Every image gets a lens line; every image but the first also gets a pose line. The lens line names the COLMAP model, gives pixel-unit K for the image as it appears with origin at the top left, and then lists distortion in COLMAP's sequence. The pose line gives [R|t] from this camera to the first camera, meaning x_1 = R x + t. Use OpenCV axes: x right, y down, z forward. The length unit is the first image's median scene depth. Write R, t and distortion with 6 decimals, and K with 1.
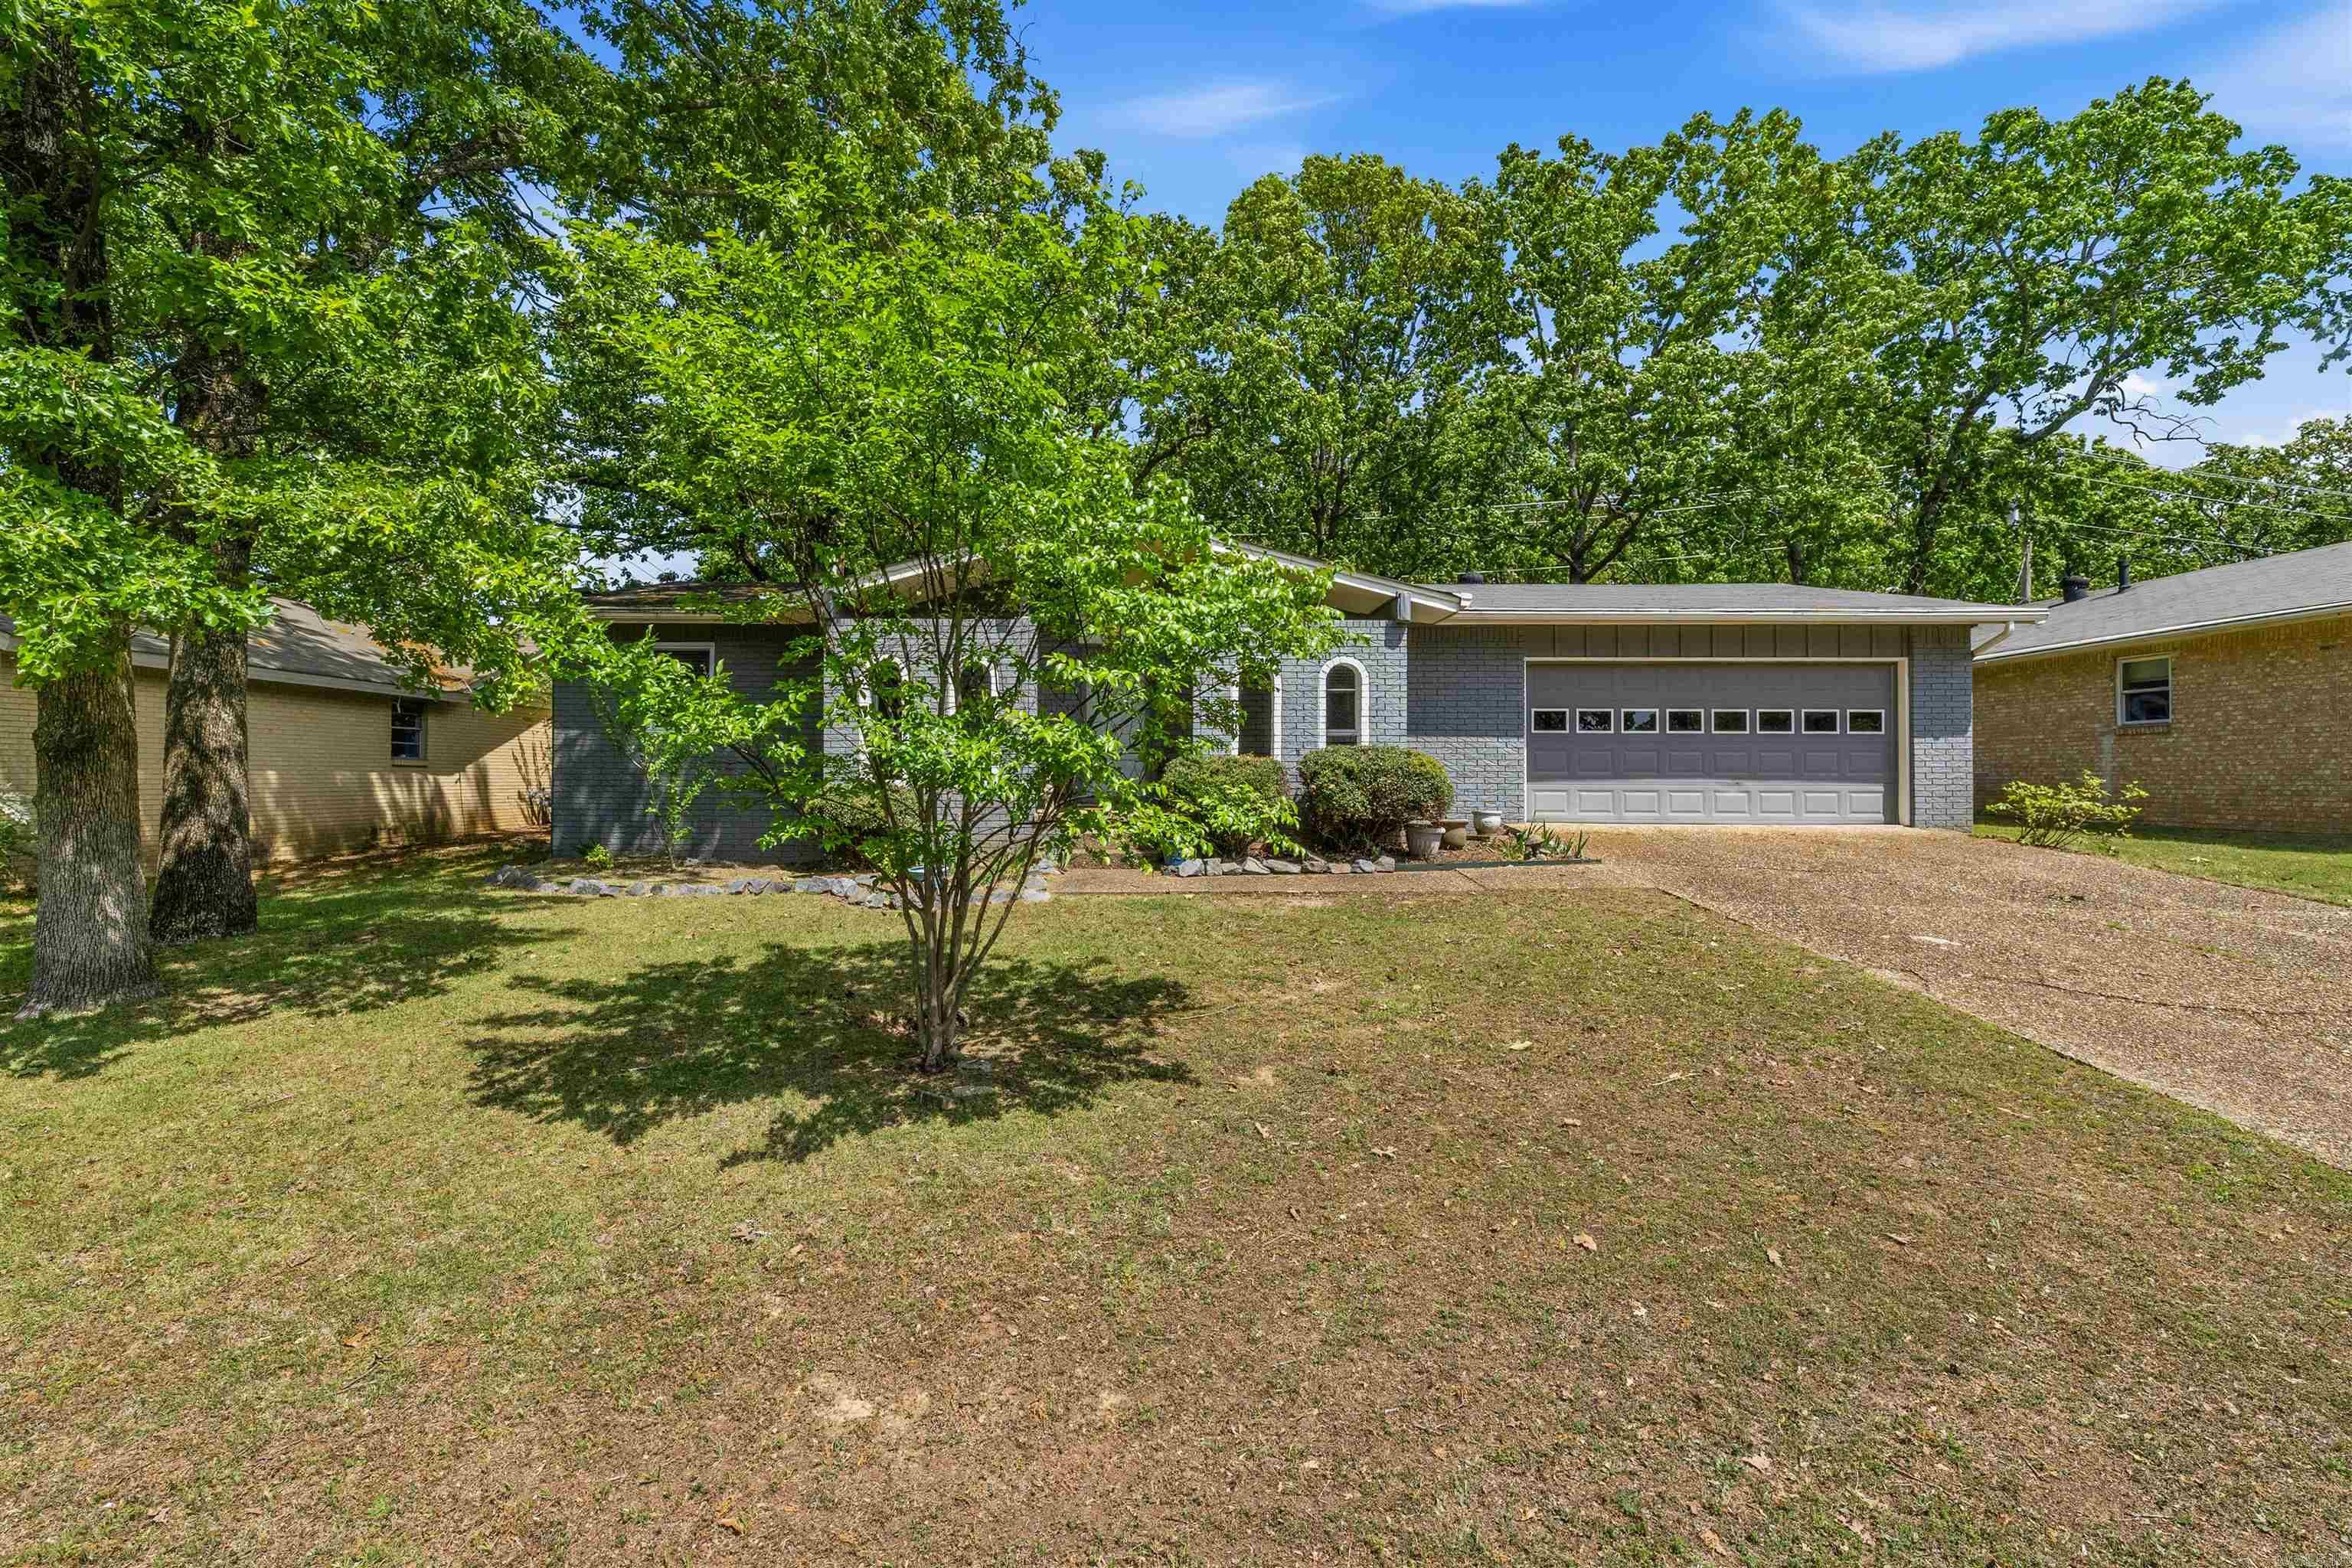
lens RADIAL K [[1025.8, 0, 1174.6], [0, 1025.8, 803.6], [0, 0, 1]] dist [-0.000608, -0.000169]
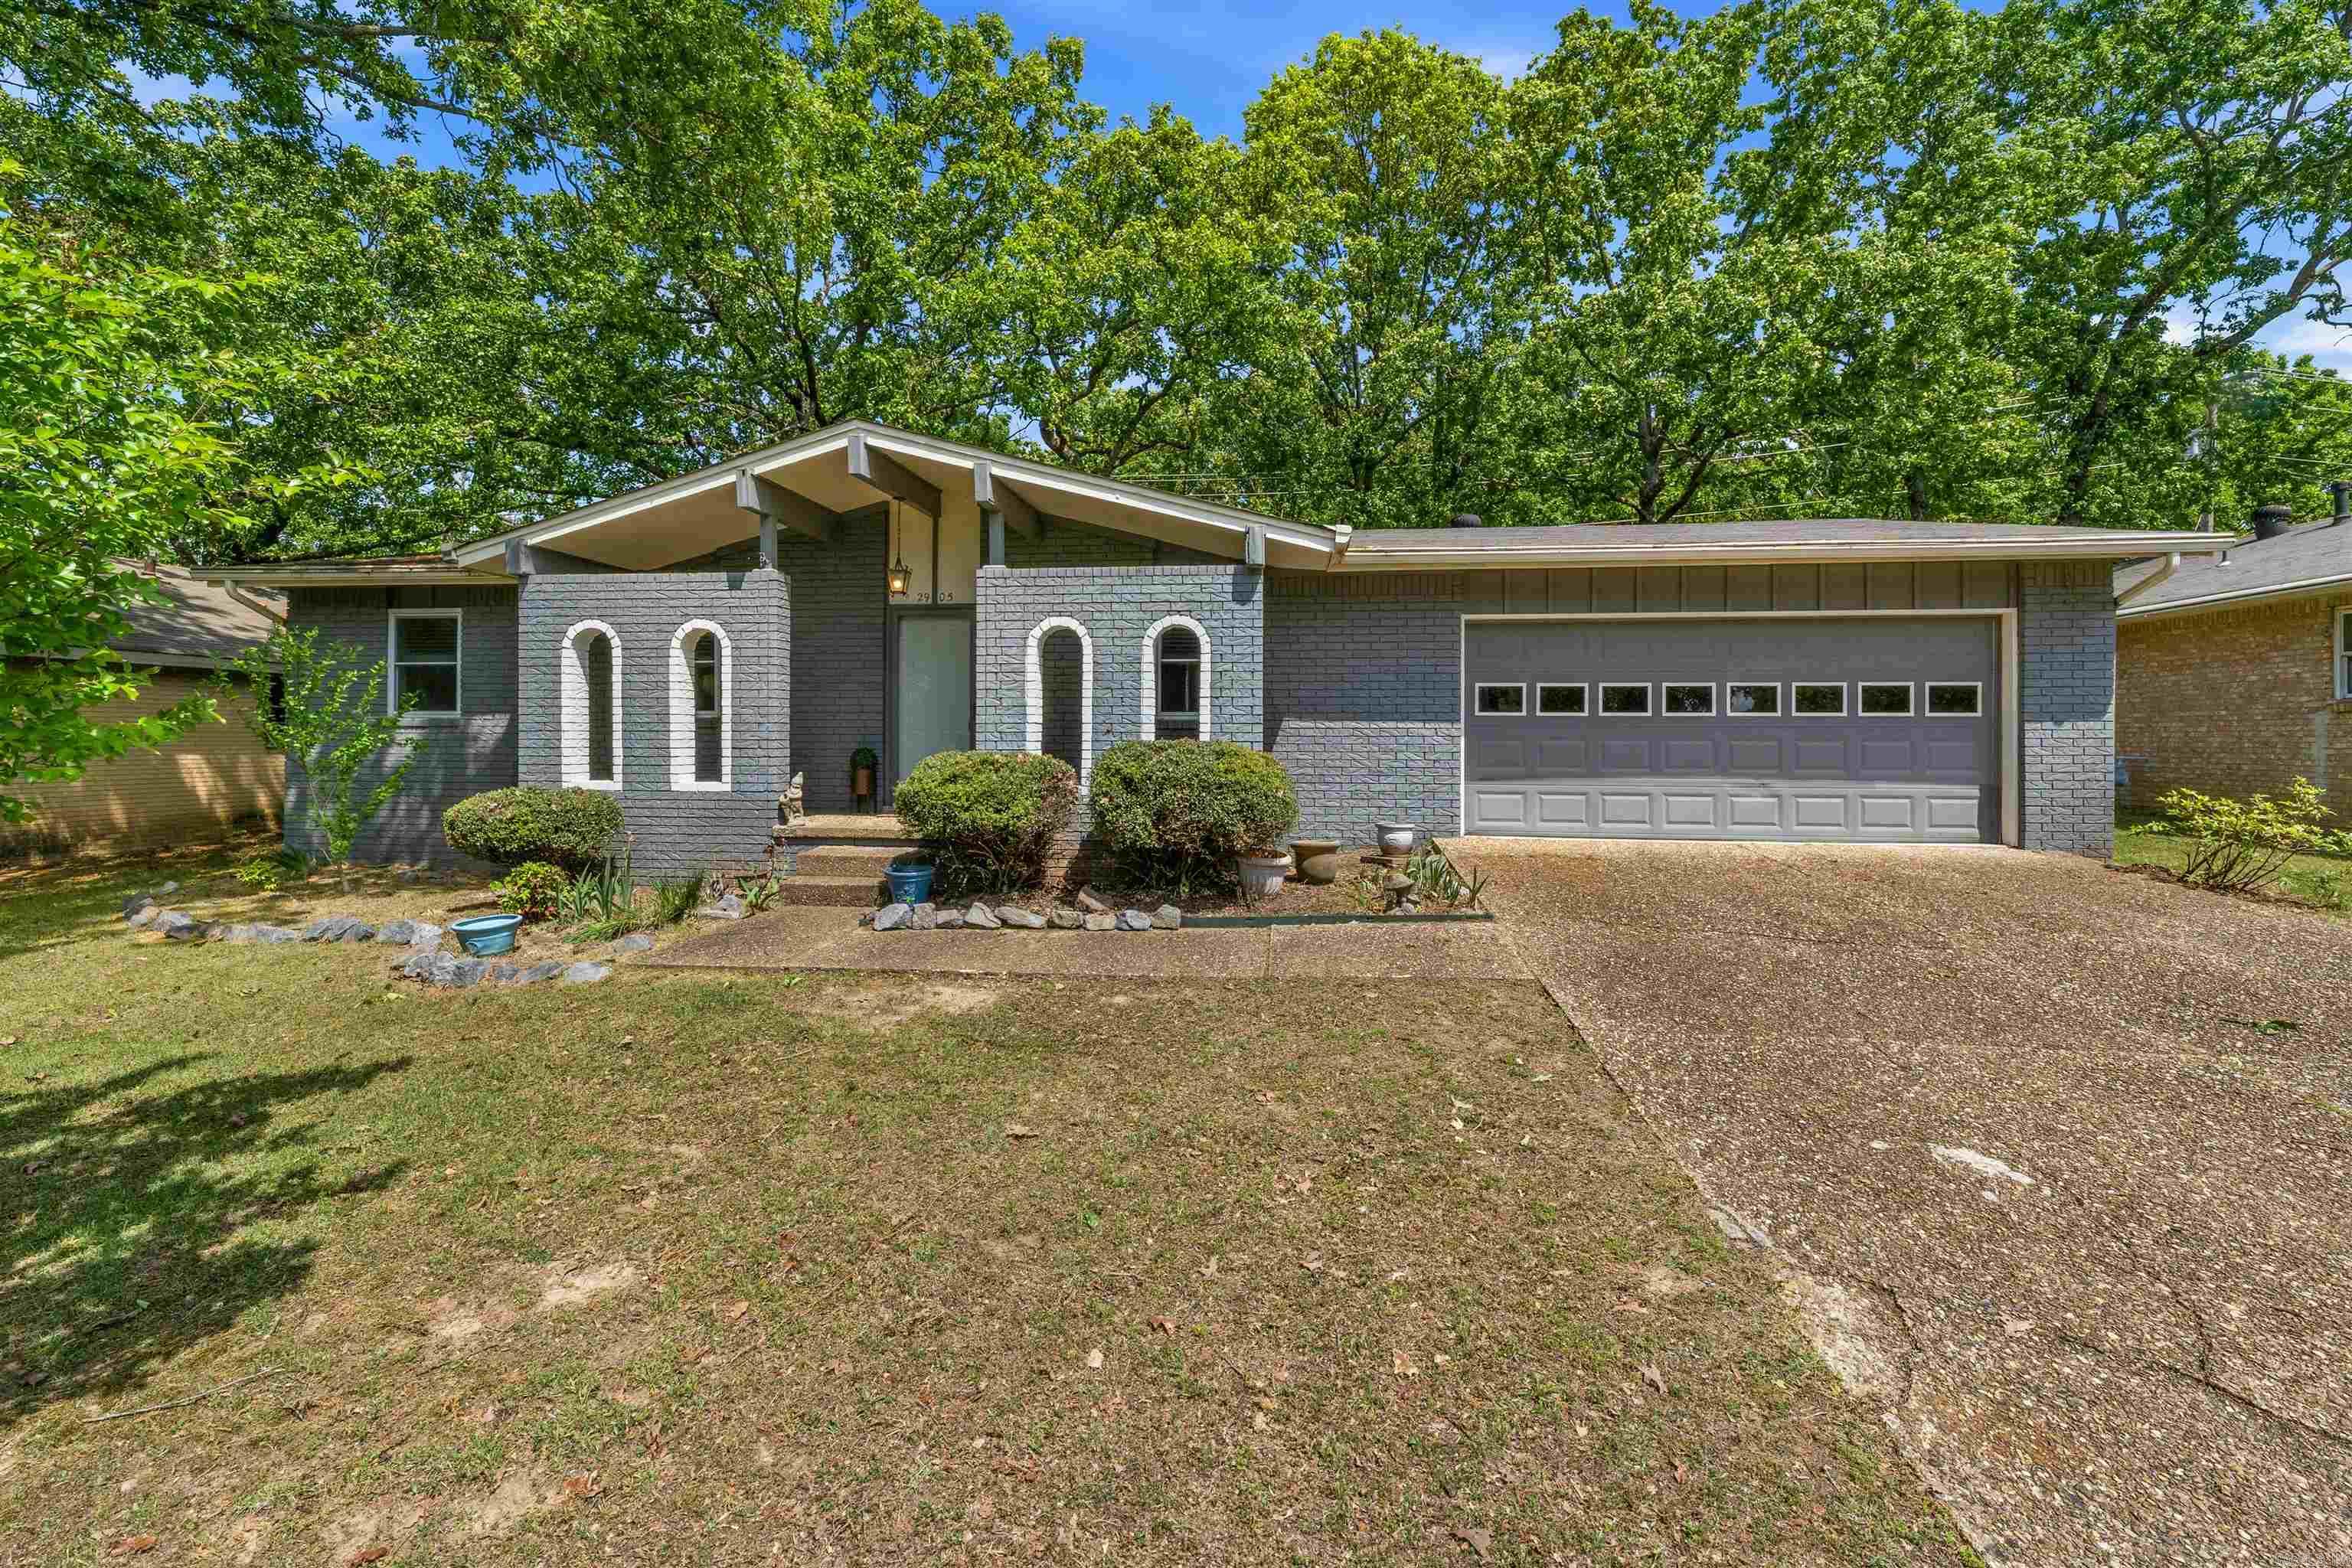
lens RADIAL K [[1001.1, 0, 1176.0], [0, 1001.1, 784.0], [0, 0, 1]] dist [-0.002784, -0.000128]
pose [[0.994290, 0.006718, -0.106502, 0.210036], [-0.004604, 0.999788, 0.020079, -0.032418], [0.106614, -0.019474, 0.994110, 0.248829]]
